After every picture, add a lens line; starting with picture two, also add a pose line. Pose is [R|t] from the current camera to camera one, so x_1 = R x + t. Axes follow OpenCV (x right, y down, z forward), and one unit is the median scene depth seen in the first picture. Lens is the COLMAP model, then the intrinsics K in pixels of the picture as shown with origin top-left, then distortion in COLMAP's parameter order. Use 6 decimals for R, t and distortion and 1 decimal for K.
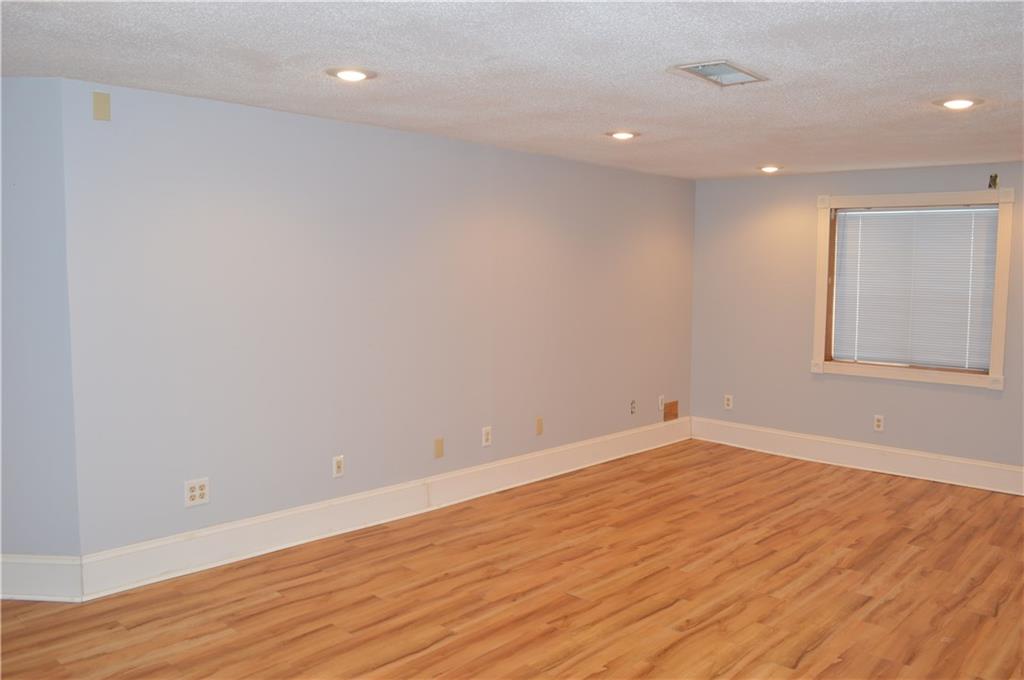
lens RADIAL K [[824.6, 0, 512.0], [0, 824.6, 340.0], [0, 0, 1]] dist [-0.076521, 0.004585]
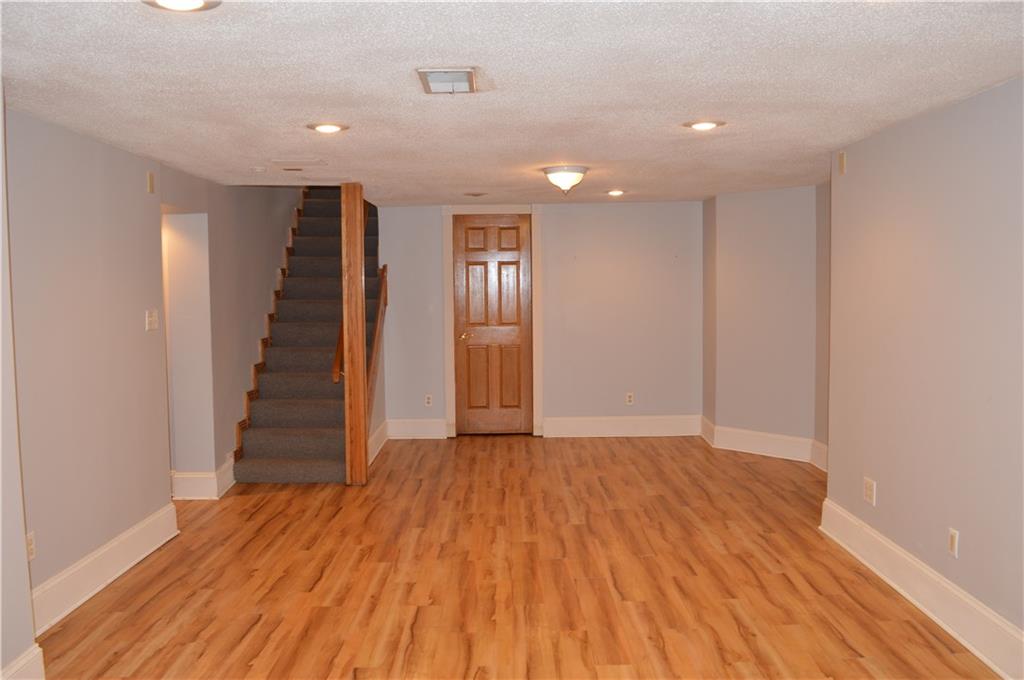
lens RADIAL K [[824.6, 0, 512.0], [0, 824.6, 340.0], [0, 0, 1]] dist [-0.076521, 0.004585]
pose [[-0.730796, 0.041653, -0.681324, 0.770060], [-0.062934, 0.989774, 0.128013, -0.136427], [0.679689, 0.136430, -0.720701, 1.574814]]
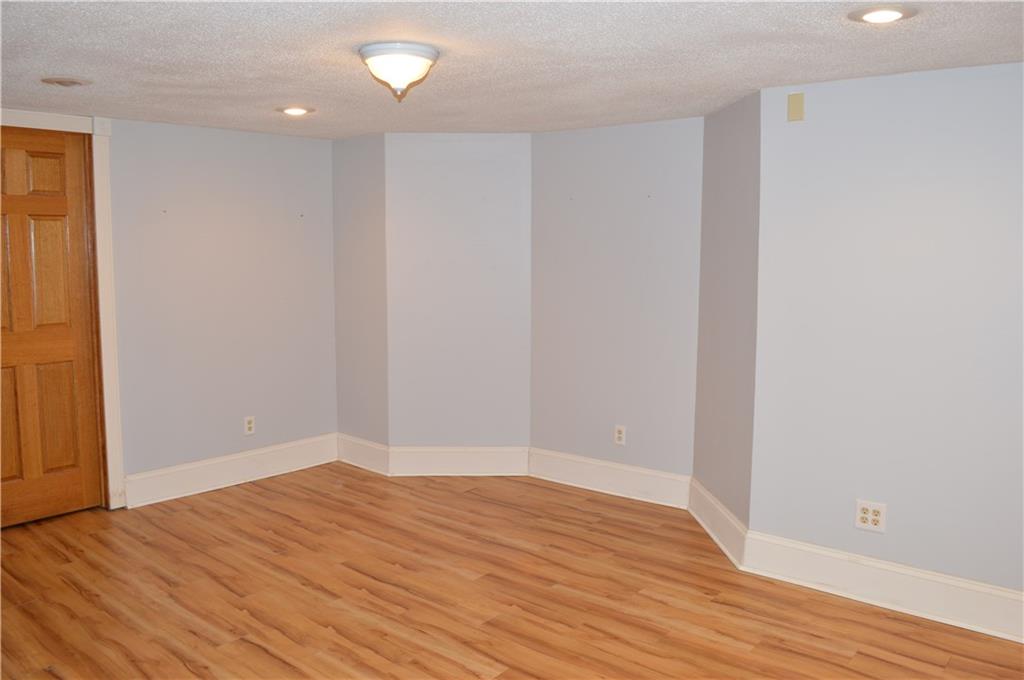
lens RADIAL K [[819.7, 0, 518.2], [0, 819.7, 336.3], [0, 0, 1]] dist [-0.079633, 0.002494]
pose [[0.046653, 0.096693, -0.994220, 0.506764], [-0.098015, 0.990944, 0.091776, -0.059125], [0.994091, 0.093167, 0.055708, 0.597617]]
